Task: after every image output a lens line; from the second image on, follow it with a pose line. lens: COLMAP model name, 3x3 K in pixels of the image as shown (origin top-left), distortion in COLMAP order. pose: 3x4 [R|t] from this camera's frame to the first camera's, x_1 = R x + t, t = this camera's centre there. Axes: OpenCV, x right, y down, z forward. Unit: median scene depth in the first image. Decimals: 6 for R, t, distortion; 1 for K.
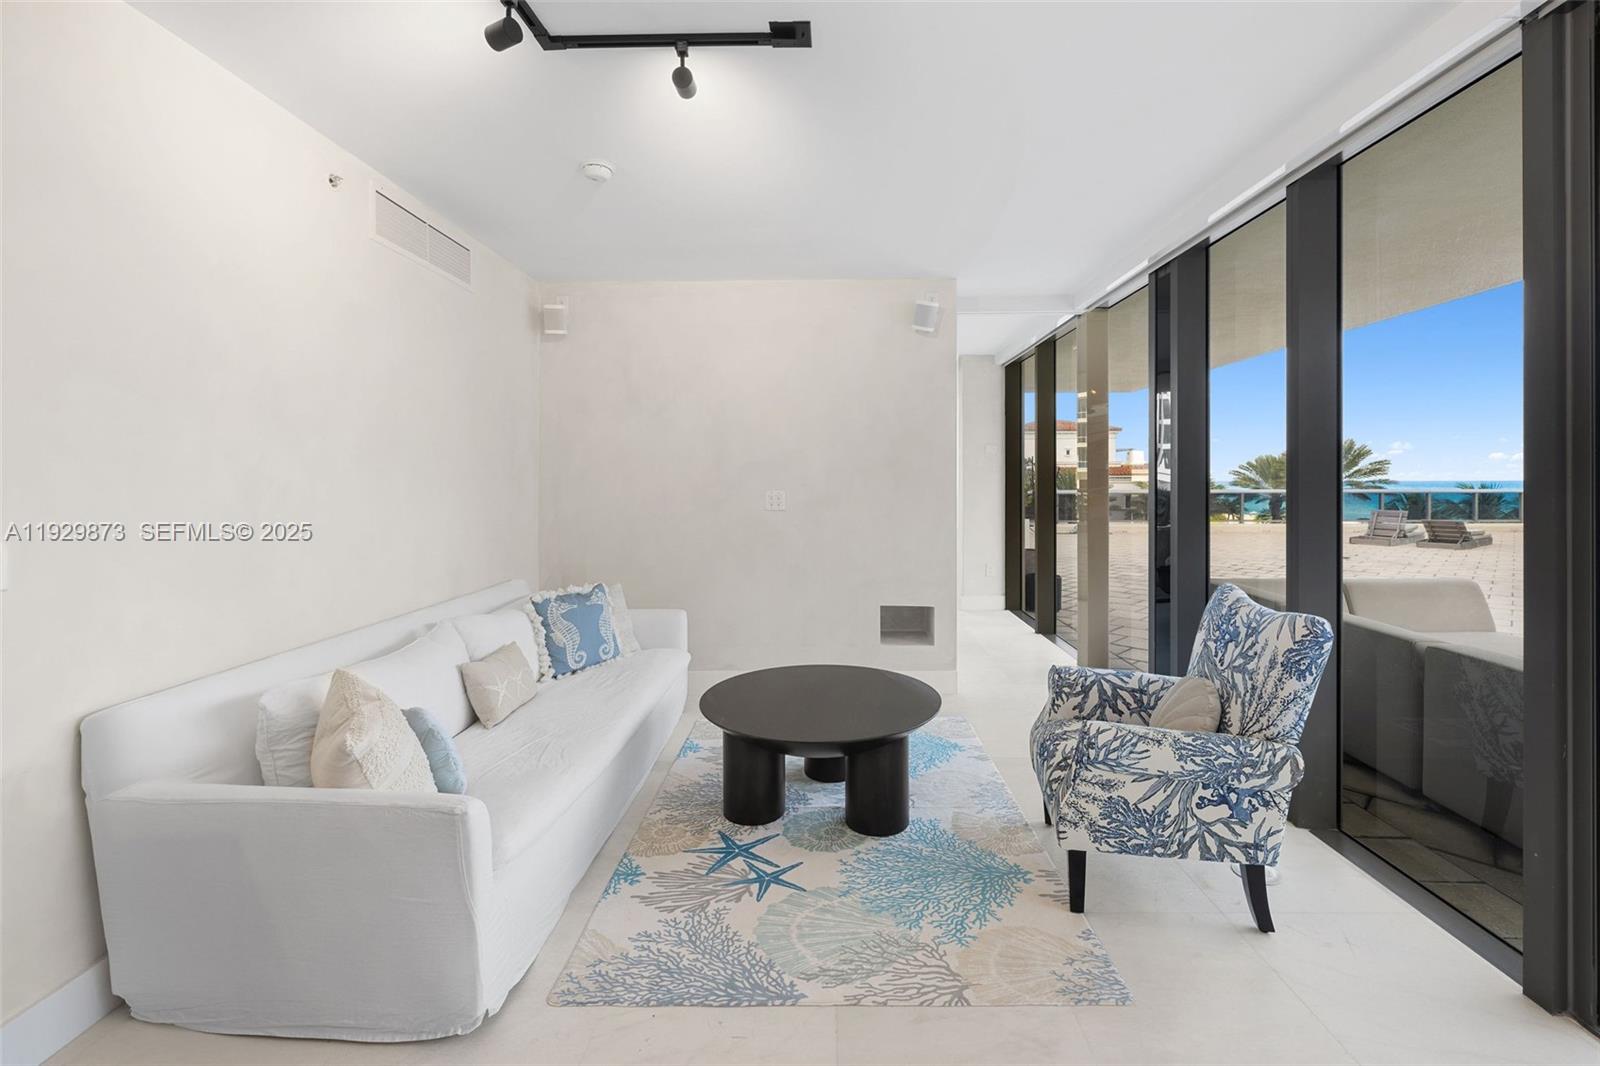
lens RADIAL K [[672.1, 0, 838.2], [0, 672.1, 482.2], [0, 0, 1]] dist [-0.003629, 0.000255]
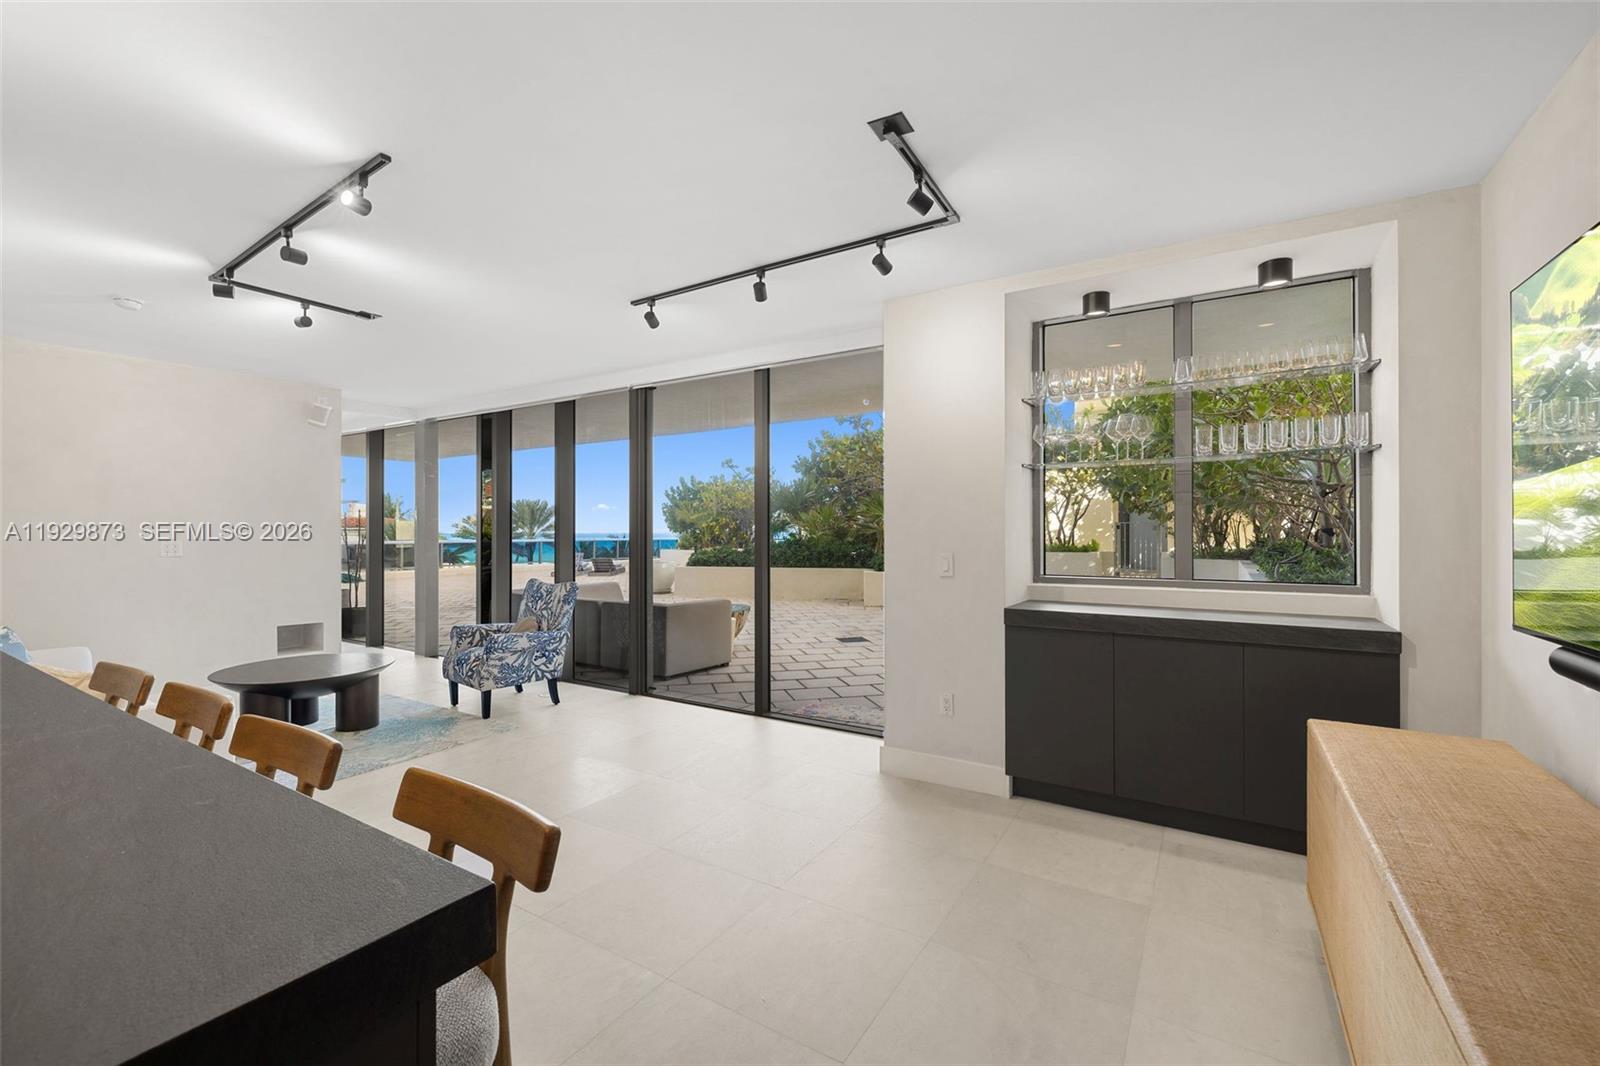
lens RADIAL K [[672.1, 0, 810.9], [0, 672.1, 531.2], [0, 0, 1]] dist [-0.003629, 0.000255]
pose [[0.505866, 0.003984, 0.862603, -1.080687], [0.000286, 0.999989, -0.004786, 0.007129], [-0.862612, 0.002668, 0.505859, -1.137932]]
